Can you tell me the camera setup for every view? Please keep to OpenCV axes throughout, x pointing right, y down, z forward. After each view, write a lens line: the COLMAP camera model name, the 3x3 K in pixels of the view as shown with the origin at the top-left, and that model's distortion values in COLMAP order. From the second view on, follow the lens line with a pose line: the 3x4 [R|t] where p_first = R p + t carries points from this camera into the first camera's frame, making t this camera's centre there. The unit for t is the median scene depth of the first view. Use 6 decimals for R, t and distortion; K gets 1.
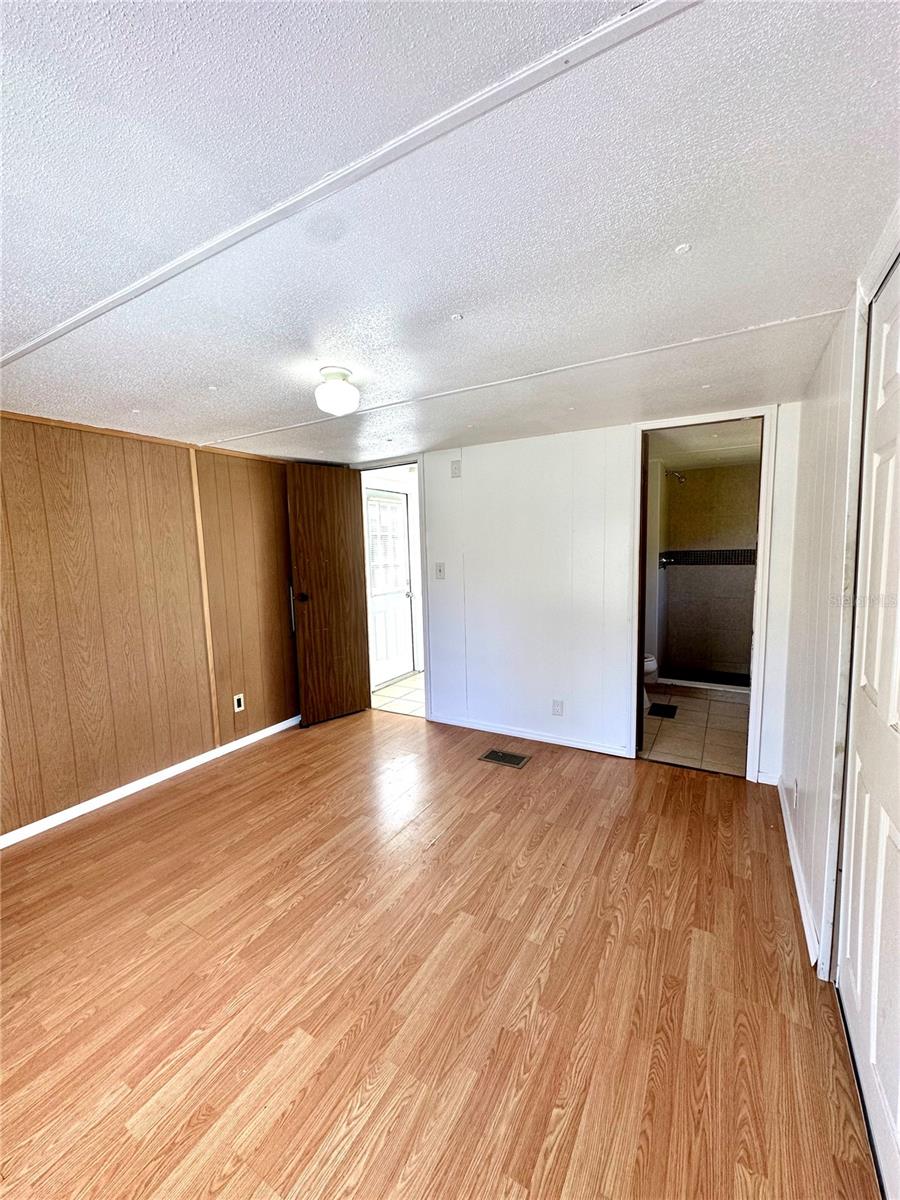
lens RADIAL K [[477.4, 0, 446.7], [0, 477.4, 597.0], [0, 0, 1]] dist [-0.004254, 0.000835]
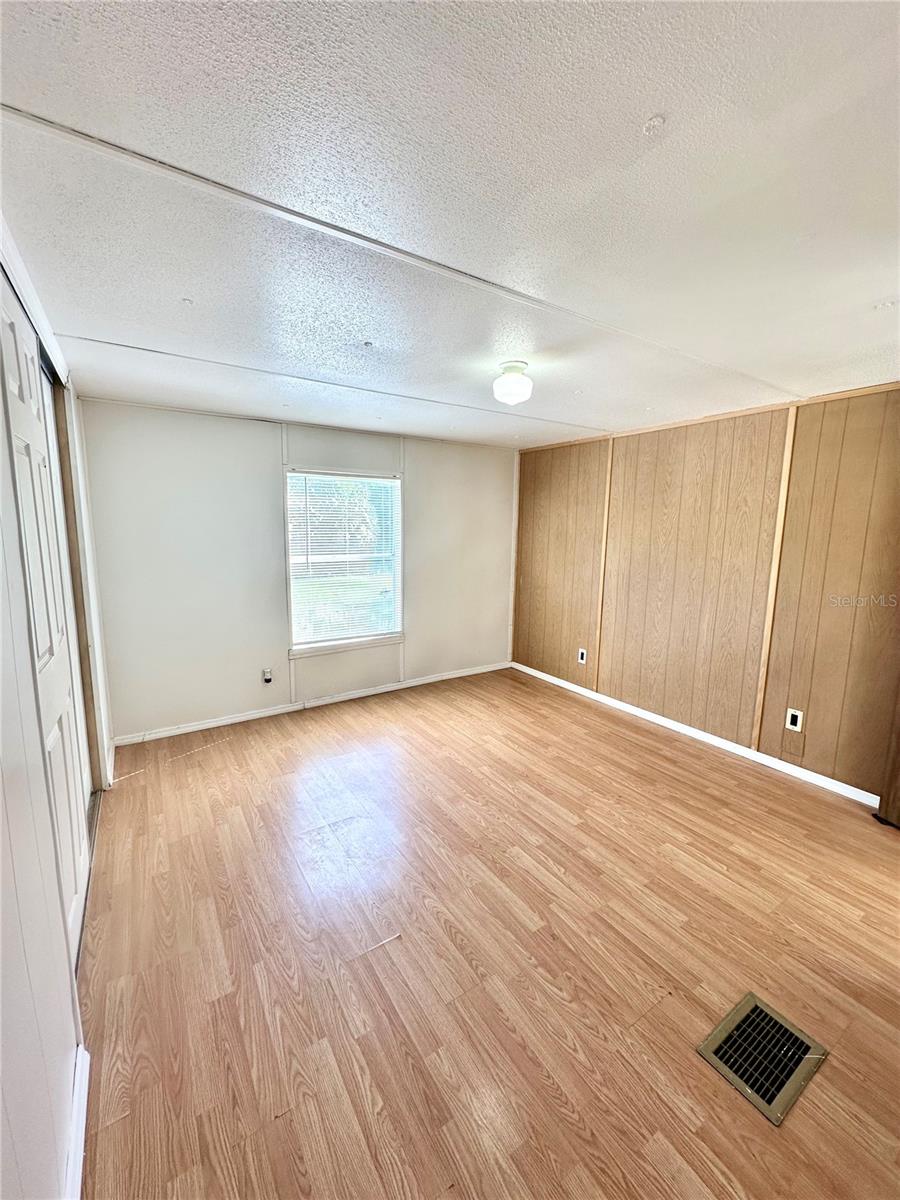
lens RADIAL K [[477.4, 0, 453.3], [0, 477.4, 600.9], [0, 0, 1]] dist [-0.004254, 0.000835]
pose [[-0.435063, 0.160531, -0.885974, 0.677245], [-0.095277, 0.970246, 0.222587, -0.131461], [0.895345, 0.181252, -0.406824, 1.081259]]
